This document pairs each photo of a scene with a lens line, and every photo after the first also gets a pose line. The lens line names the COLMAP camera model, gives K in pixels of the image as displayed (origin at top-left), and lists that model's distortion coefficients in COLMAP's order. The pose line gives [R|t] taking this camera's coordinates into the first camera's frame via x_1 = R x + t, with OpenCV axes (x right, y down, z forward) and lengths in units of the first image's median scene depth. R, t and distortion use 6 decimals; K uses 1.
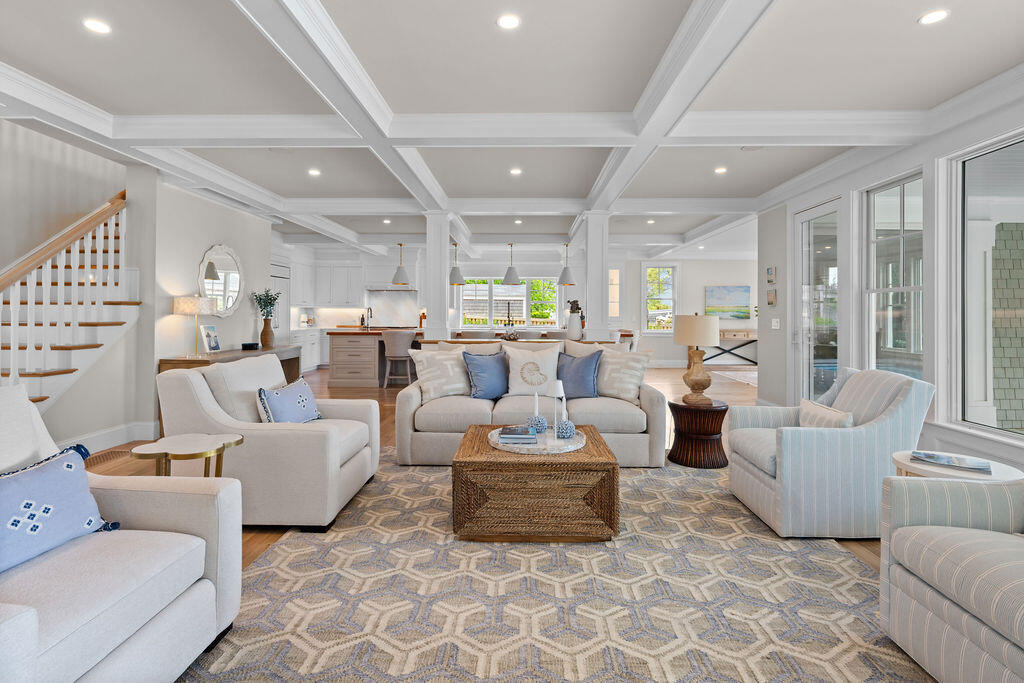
lens RADIAL K [[496.2, 0, 509.5], [0, 496.2, 309.7], [0, 0, 1]] dist [0.005359, -0.004133]
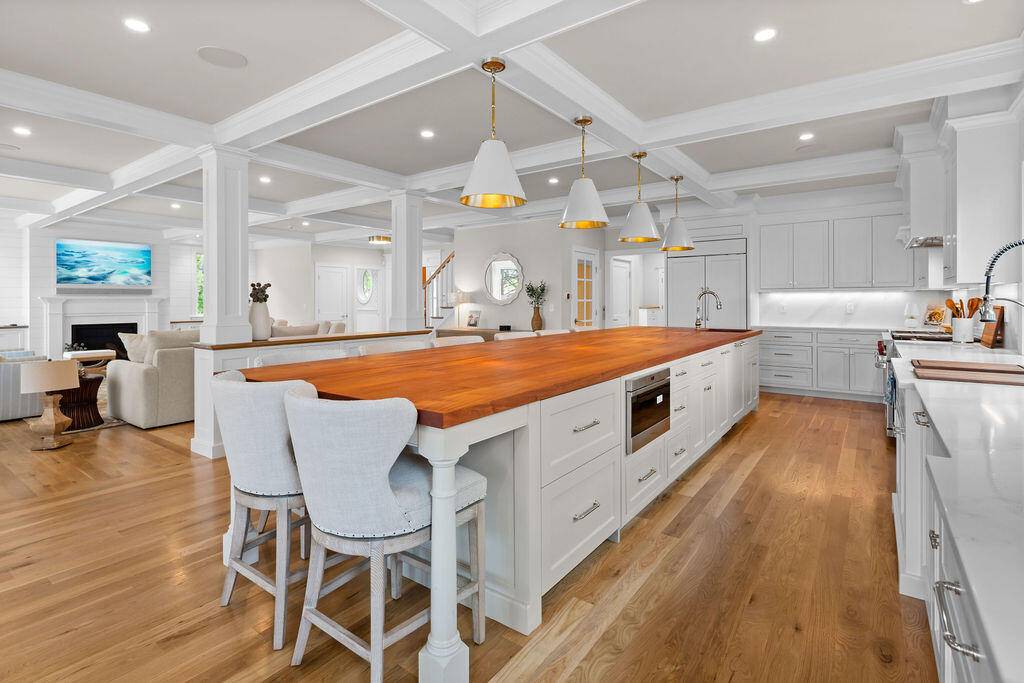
lens RADIAL K [[496.2, 0, 509.4], [0, 496.2, 298.0], [0, 0, 1]] dist [0.005359, -0.004133]
pose [[-0.572324, -0.008073, -0.819988, 0.639911], [0.007273, 0.999862, -0.014920, 0.019605], [0.819996, -0.014503, -0.572186, 2.129514]]
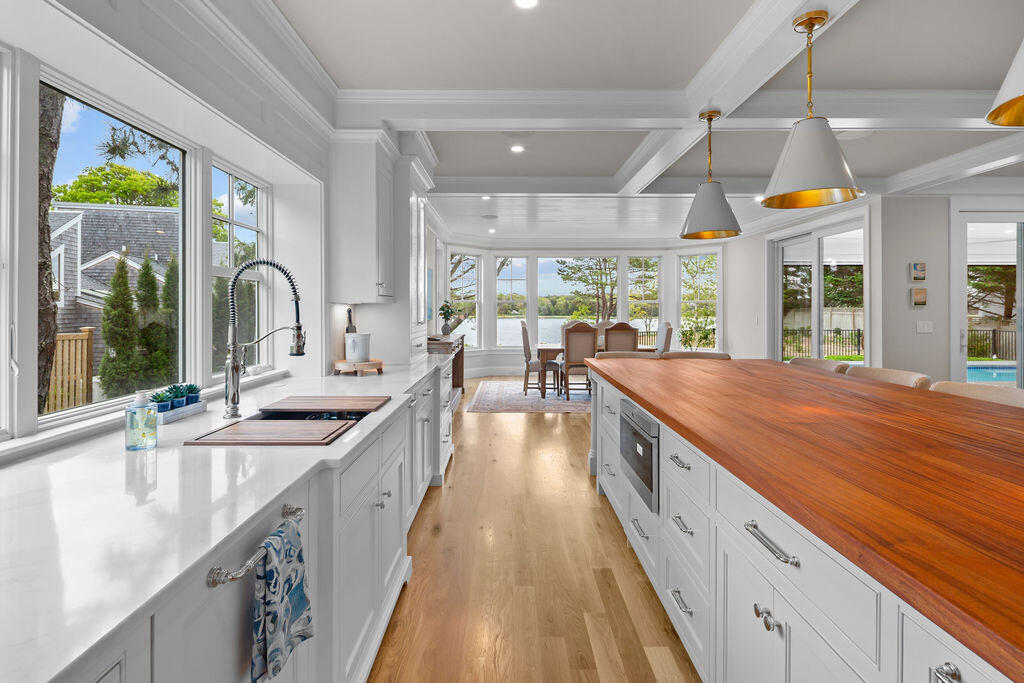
lens RADIAL K [[496.2, 0, 504.2], [0, 496.2, 306.7], [0, 0, 1]] dist [0.005359, -0.004133]
pose [[-0.022141, -0.003191, 0.999750, -0.391812], [-0.009964, 0.999946, 0.002971, -0.003448], [-0.999705, -0.009896, -0.022171, 2.078374]]
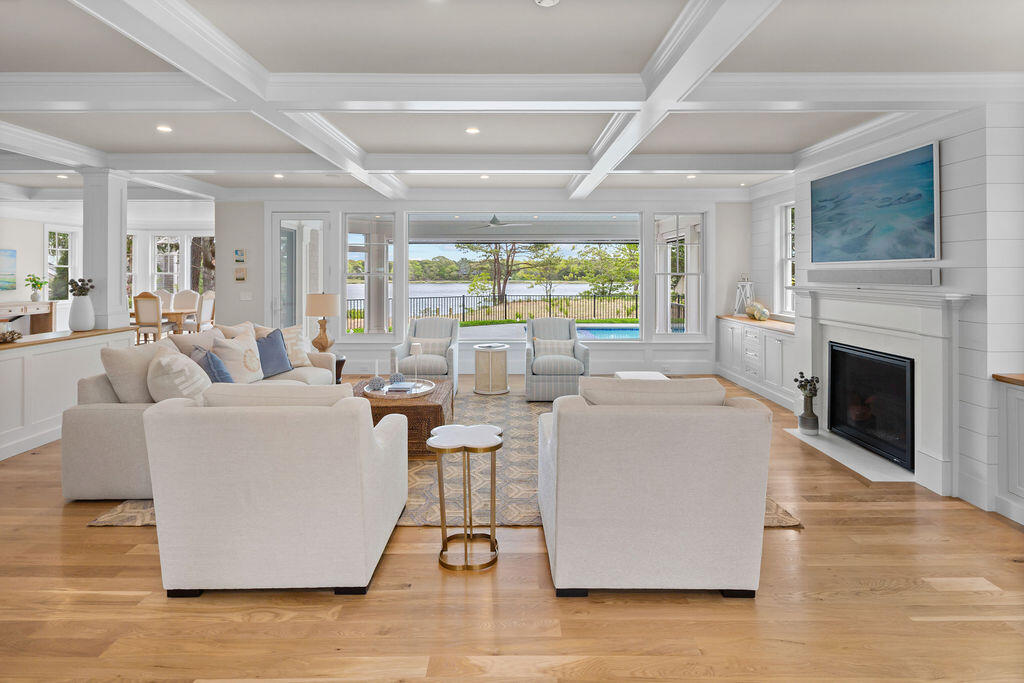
lens RADIAL K [[496.2, 0, 513.1], [0, 496.2, 268.2], [0, 0, 1]] dist [0.005359, -0.004133]
pose [[-0.029636, 0.003603, 0.999554, -0.829022], [-0.008964, 0.999952, -0.003870, -0.048212], [-0.999521, -0.009075, -0.029602, 0.445630]]
